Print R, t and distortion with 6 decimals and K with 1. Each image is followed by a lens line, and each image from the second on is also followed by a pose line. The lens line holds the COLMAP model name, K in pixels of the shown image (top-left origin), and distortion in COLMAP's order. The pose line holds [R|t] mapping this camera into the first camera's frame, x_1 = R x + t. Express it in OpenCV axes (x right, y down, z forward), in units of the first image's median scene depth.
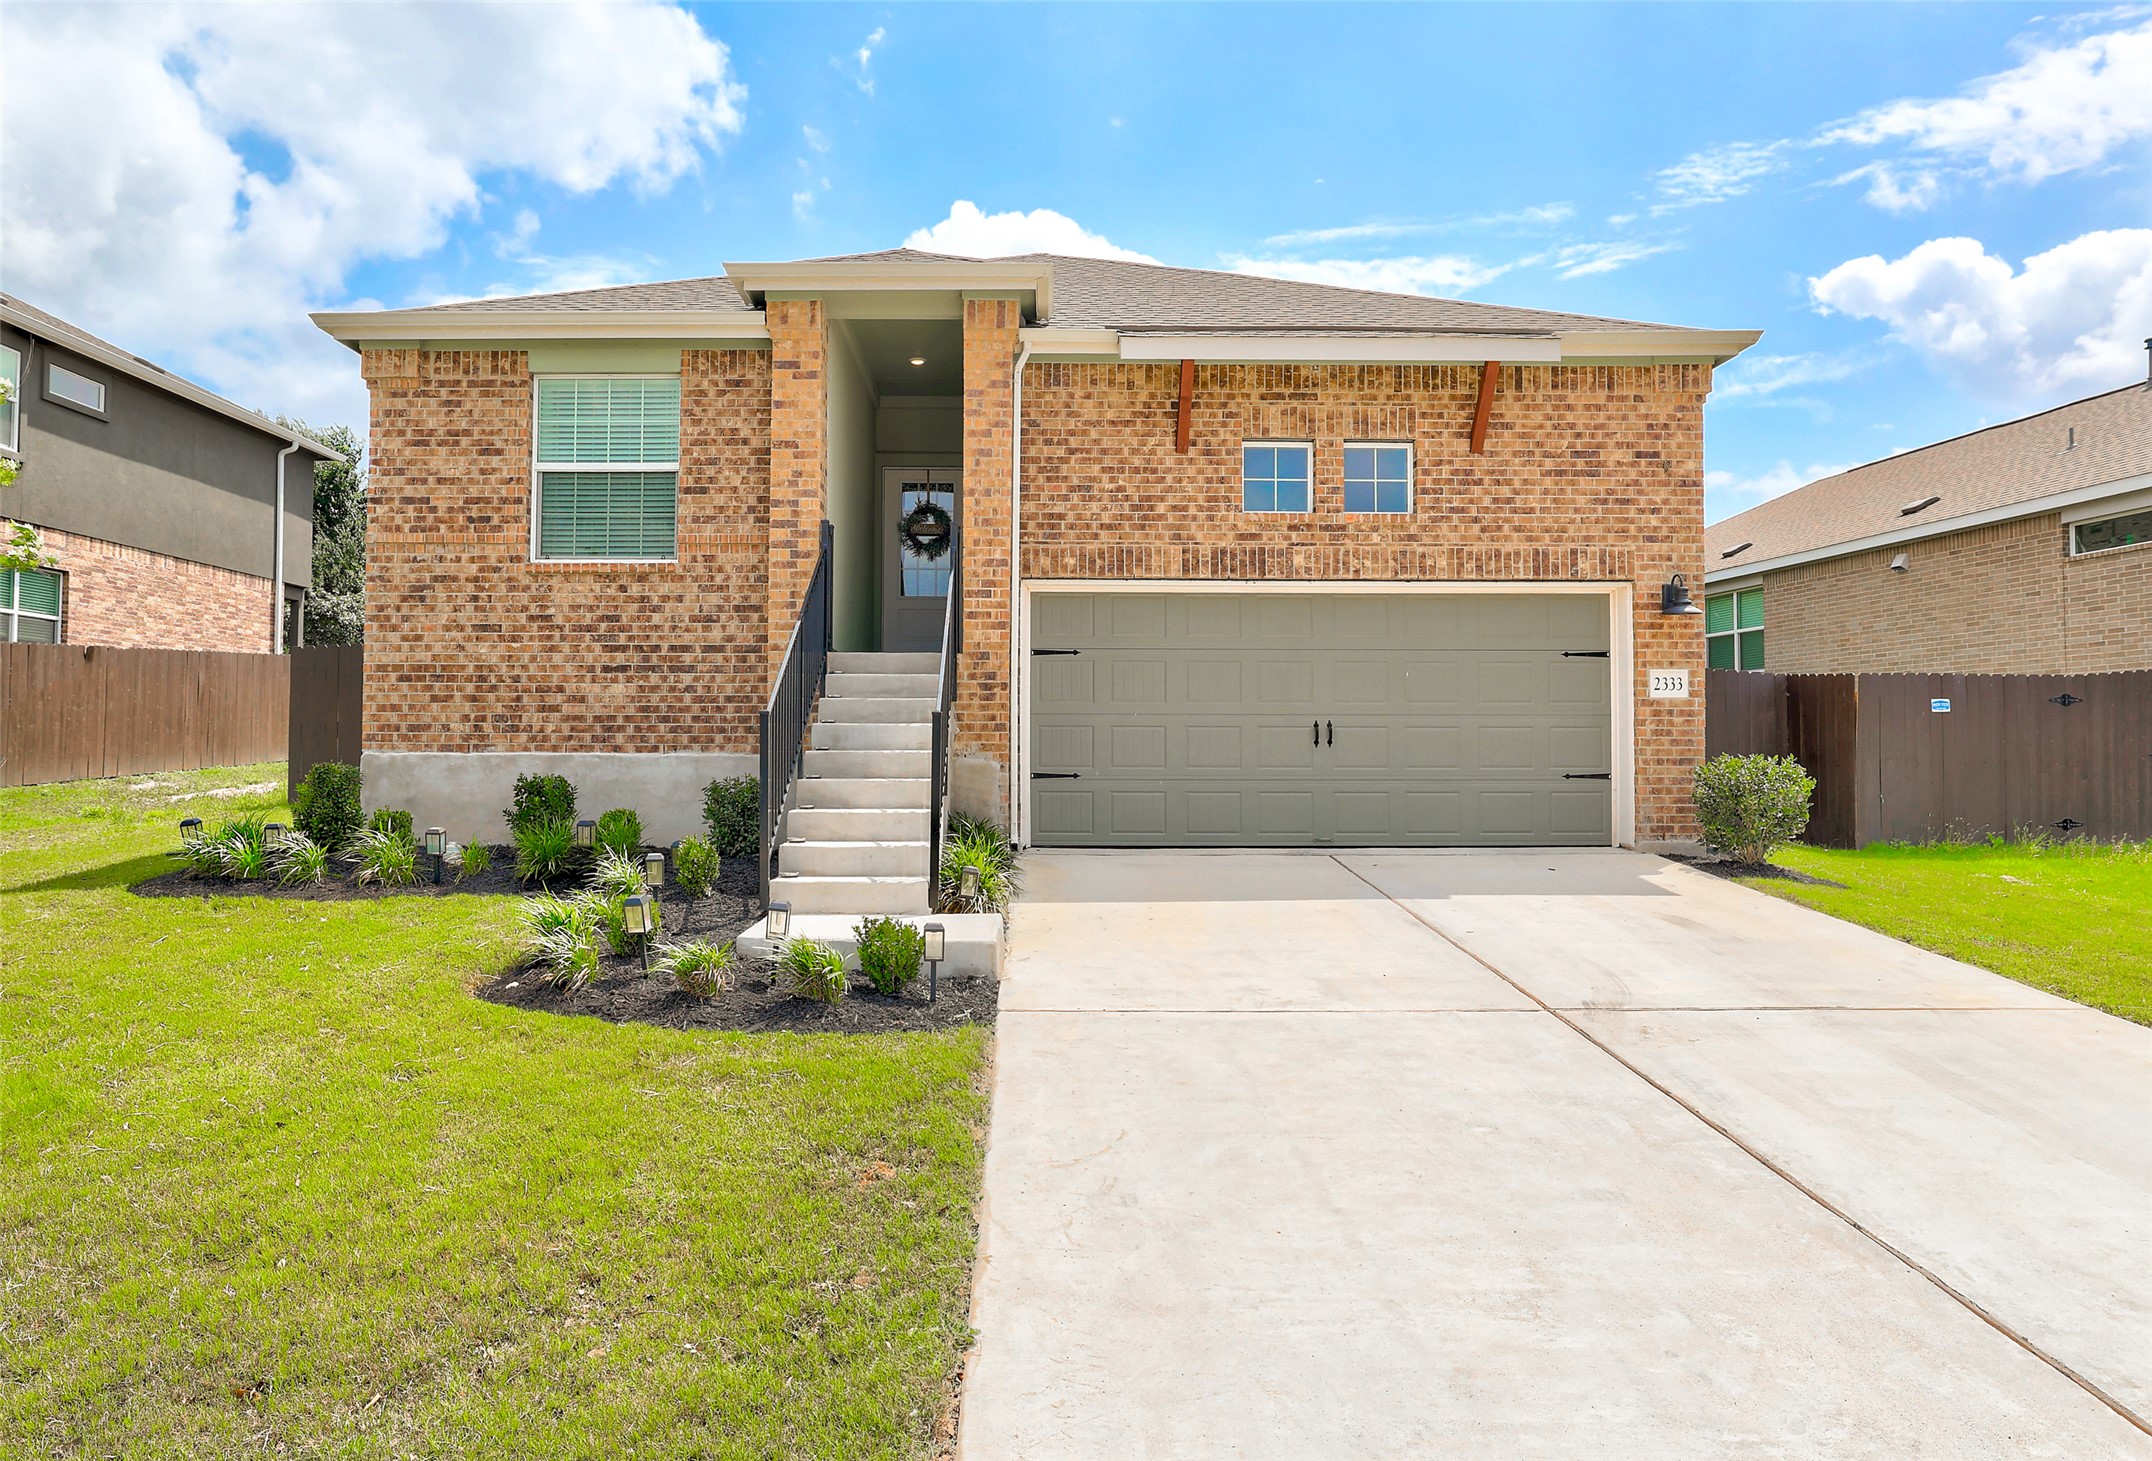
lens RADIAL K [[1300.5, 0, 1055.9], [0, 1300.5, 720.2], [0, 0, 1]] dist [-0.034490, 0.015485]
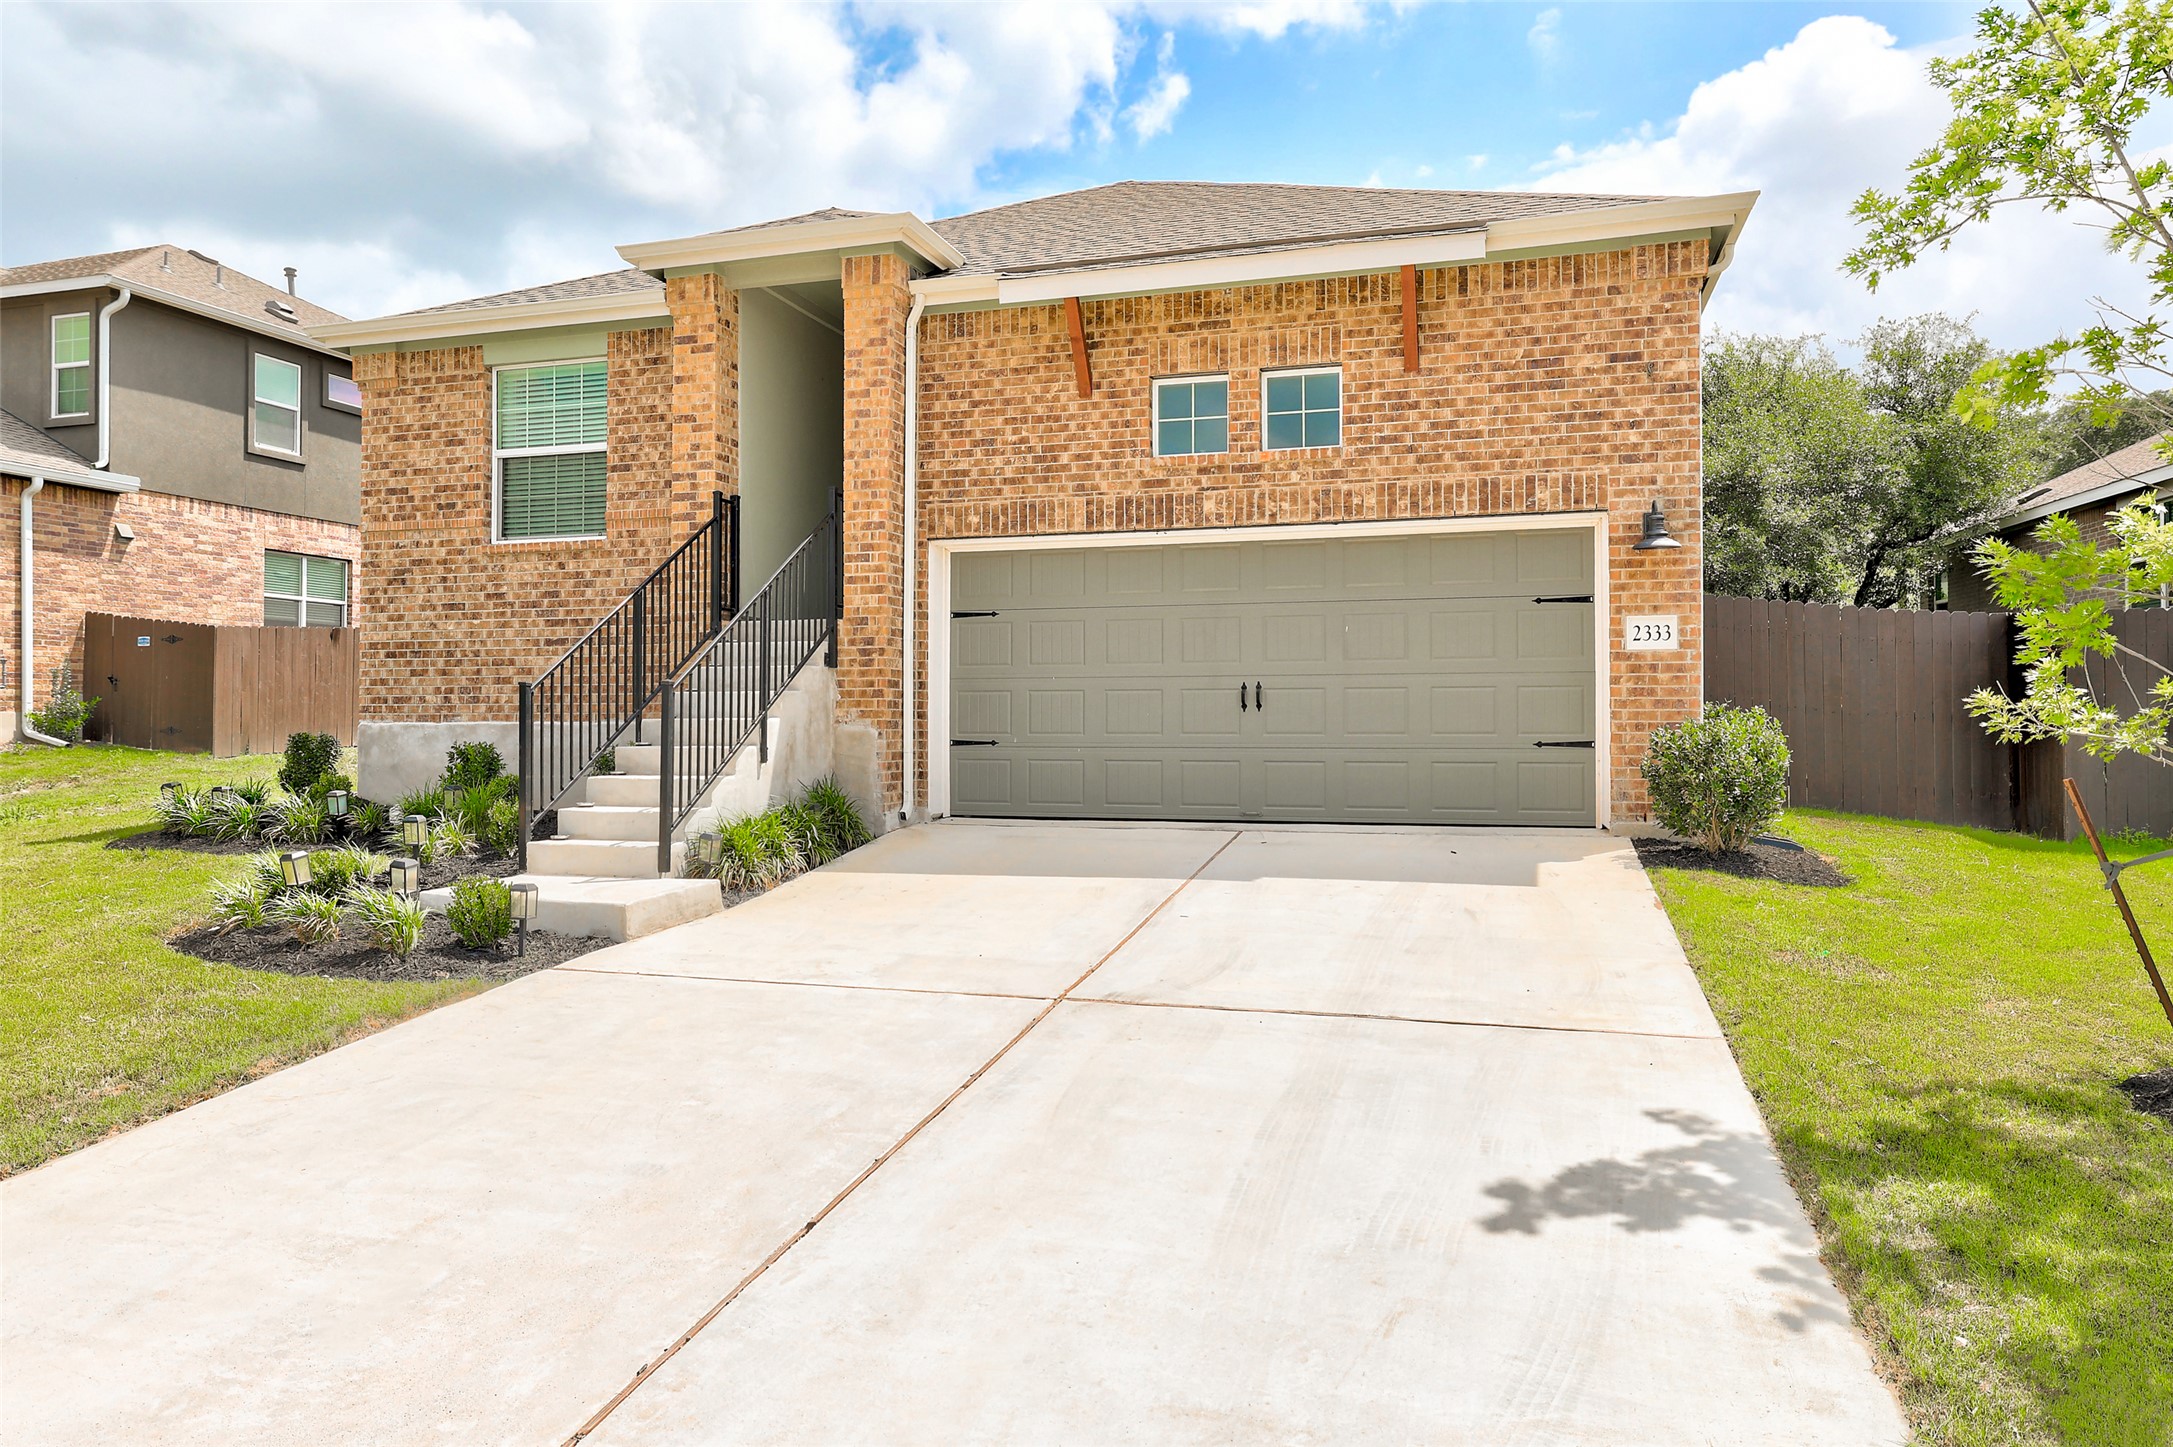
lens RADIAL K [[1415.0, 0, 1093.0], [0, 1415.0, 701.9], [0, 0, 1]] dist [-0.008076, 0.019413]
pose [[0.955435, -0.008504, -0.295079, 0.415062], [0.012668, 0.999845, 0.012202, 0.000631], [0.294929, -0.015396, 0.955395, 0.028027]]
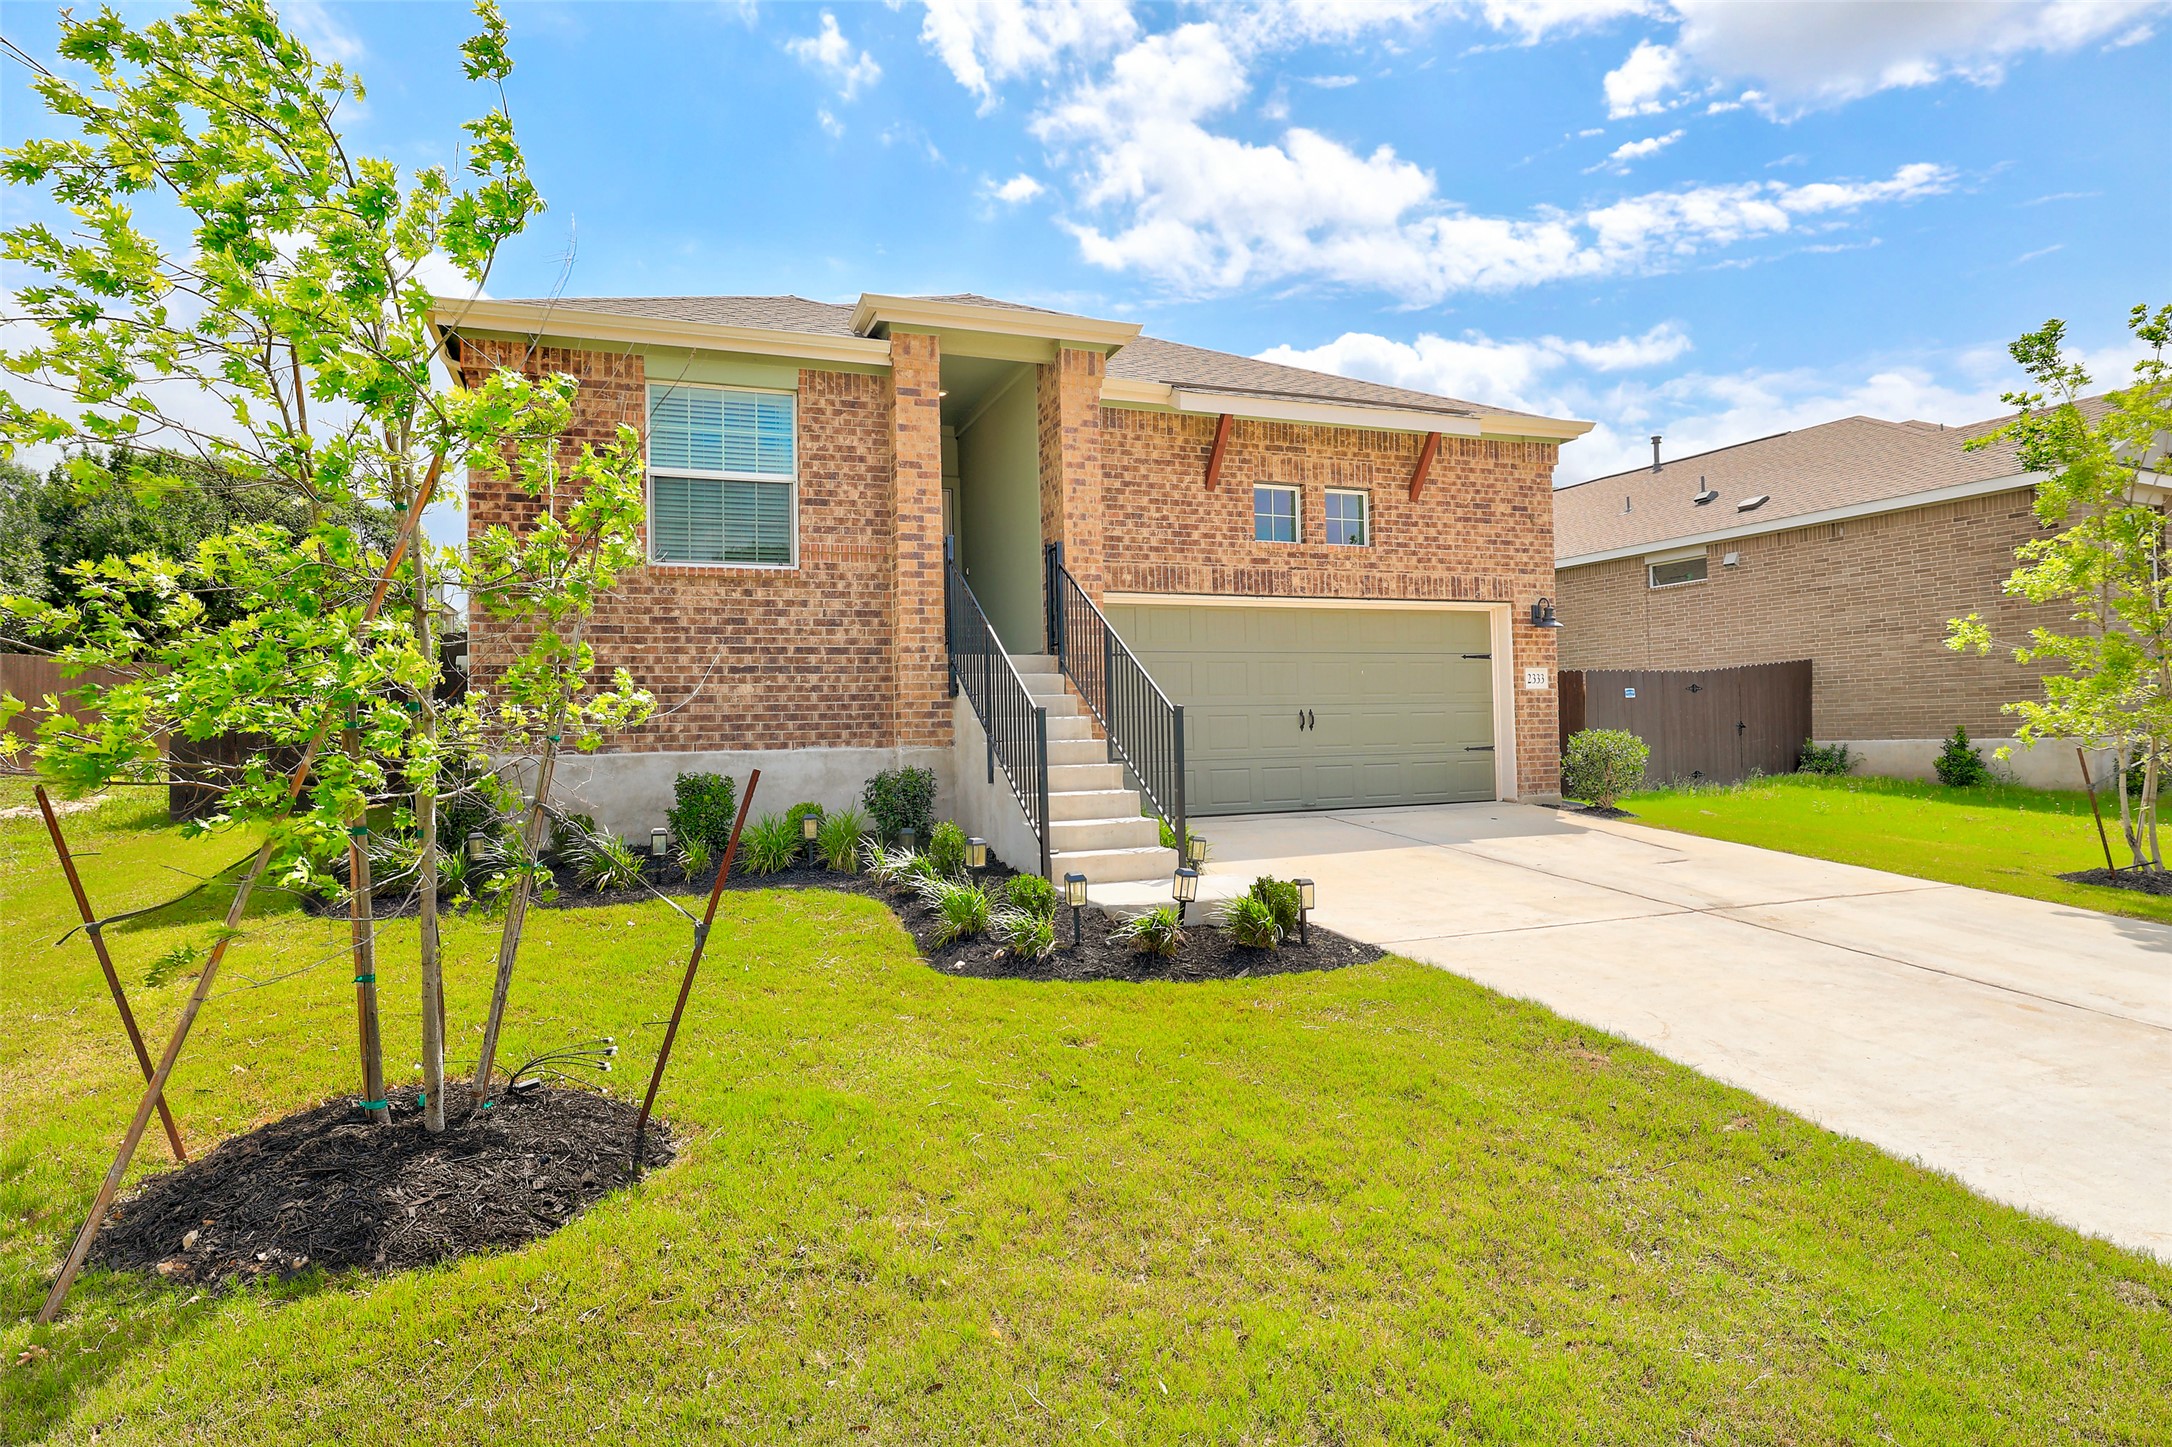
lens RADIAL K [[1148.4, 0, 1090.4], [0, 1148.4, 708.4], [0, 0, 1]] dist [-0.011436, -0.000154]
pose [[0.937393, -0.014429, 0.347973, -0.397311], [0.015962, 0.999871, -0.001538, -0.002645], [-0.347906, 0.006996, 0.937503, 0.037922]]
